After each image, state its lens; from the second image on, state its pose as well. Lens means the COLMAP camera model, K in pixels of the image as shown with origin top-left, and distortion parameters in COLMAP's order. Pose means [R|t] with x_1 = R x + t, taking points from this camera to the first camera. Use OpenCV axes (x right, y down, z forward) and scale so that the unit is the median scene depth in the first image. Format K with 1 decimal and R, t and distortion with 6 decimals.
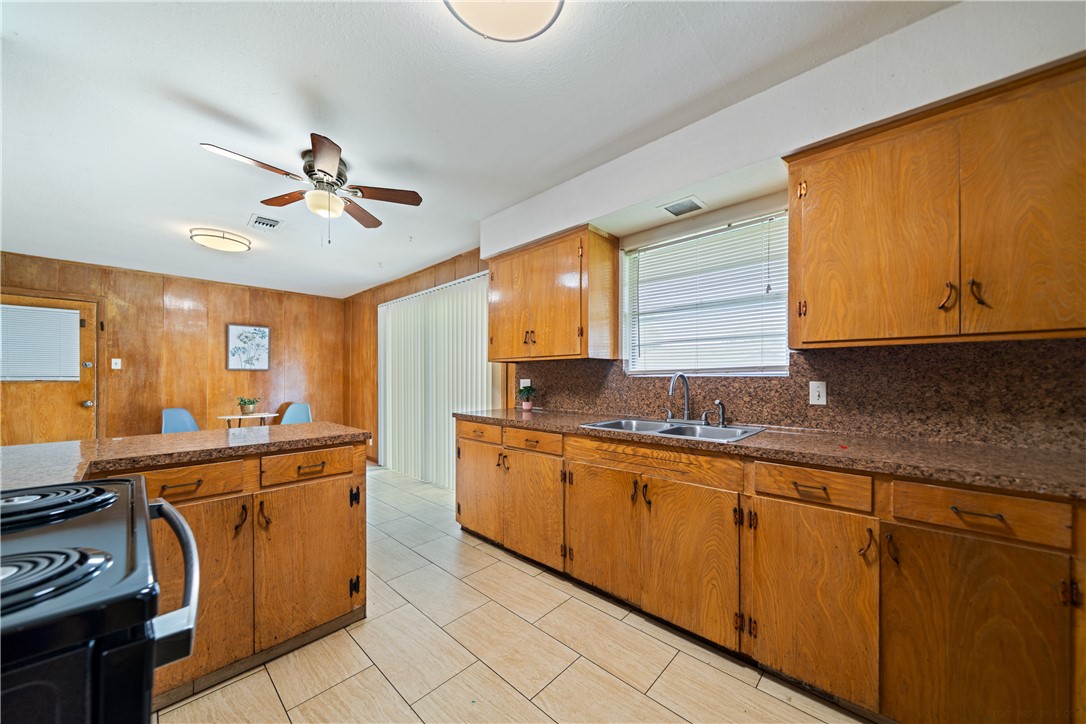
lens RADIAL K [[377.6, 0, 563.4], [0, 377.6, 378.7], [0, 0, 1]] dist [-0.003070, -0.000136]
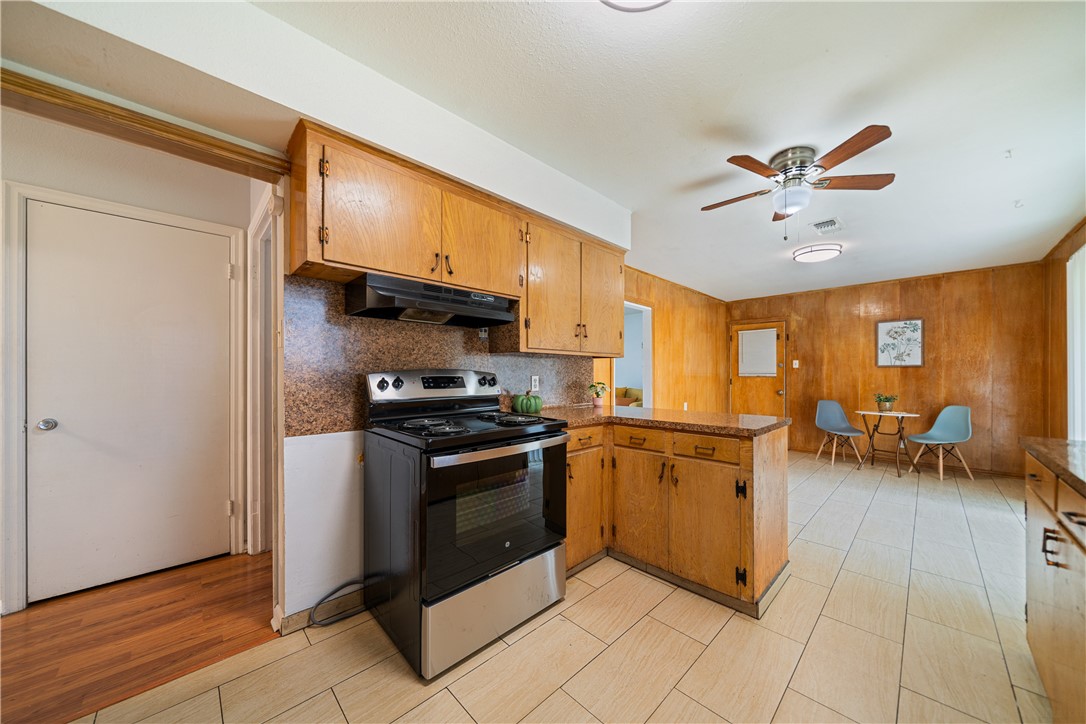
lens RADIAL K [[377.6, 0, 560.6], [0, 377.6, 372.5], [0, 0, 1]] dist [-0.003070, -0.000136]
pose [[-0.050162, -0.004548, -0.998731, 0.229355], [-0.003941, 0.999983, -0.004356, 0.000073], [0.998733, 0.003718, -0.050179, 0.255747]]
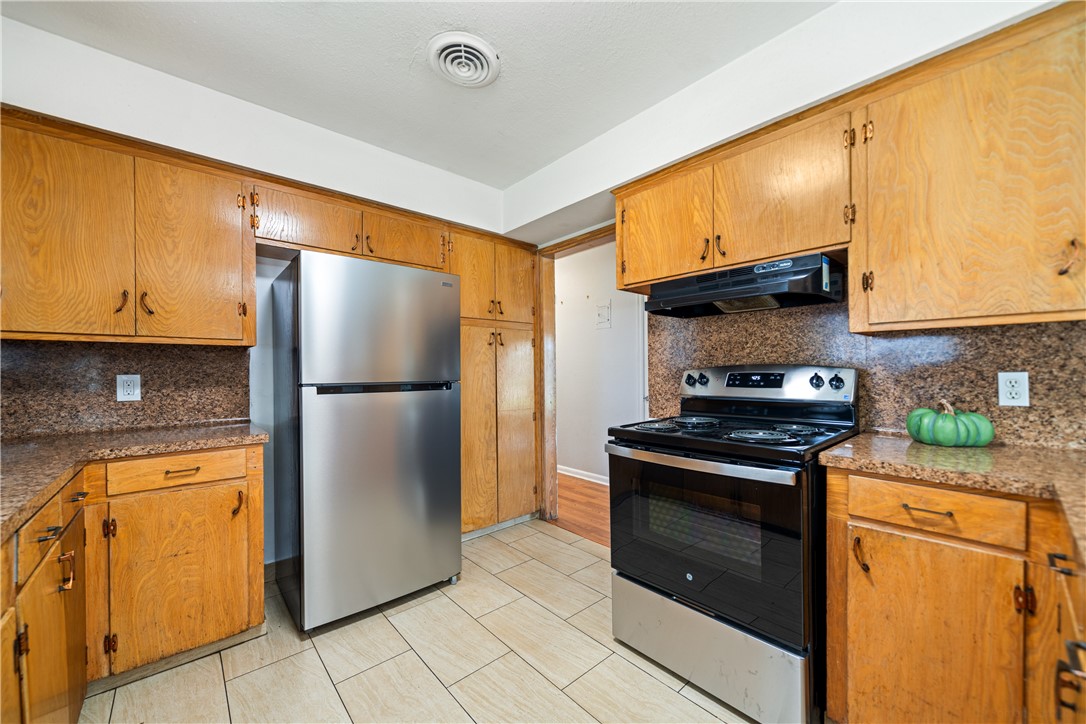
lens RADIAL K [[409.2, 0, 557.8], [0, 409.2, 374.8], [0, 0, 1]] dist [-0.001998, -0.000368]
pose [[-0.994569, 0.003379, 0.104020, -0.113167], [0.004744, 0.999906, 0.012881, -0.001250], [-0.103966, 0.013305, -0.994492, 0.565166]]
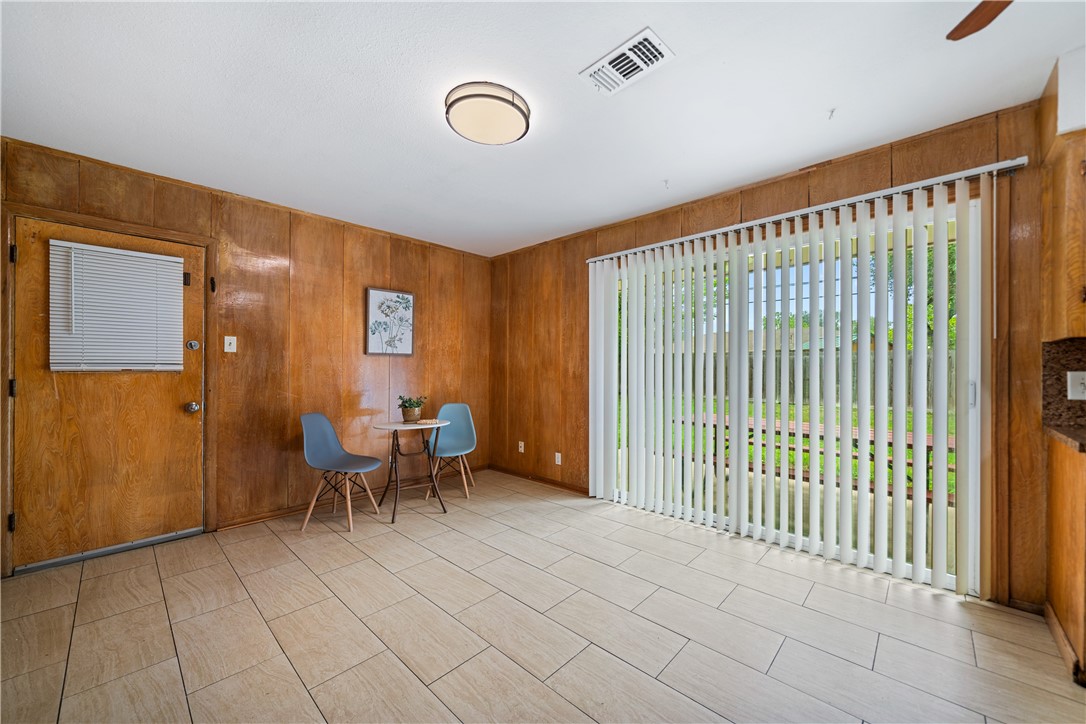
lens RADIAL K [[409.2, 0, 567.0], [0, 409.2, 366.6], [0, 0, 1]] dist [-0.001998, -0.000368]
pose [[0.999854, 0.003598, -0.016713, -0.685168], [-0.003646, 0.999989, -0.002854, -0.001683], [0.016702, 0.002915, 0.999856, 0.355680]]
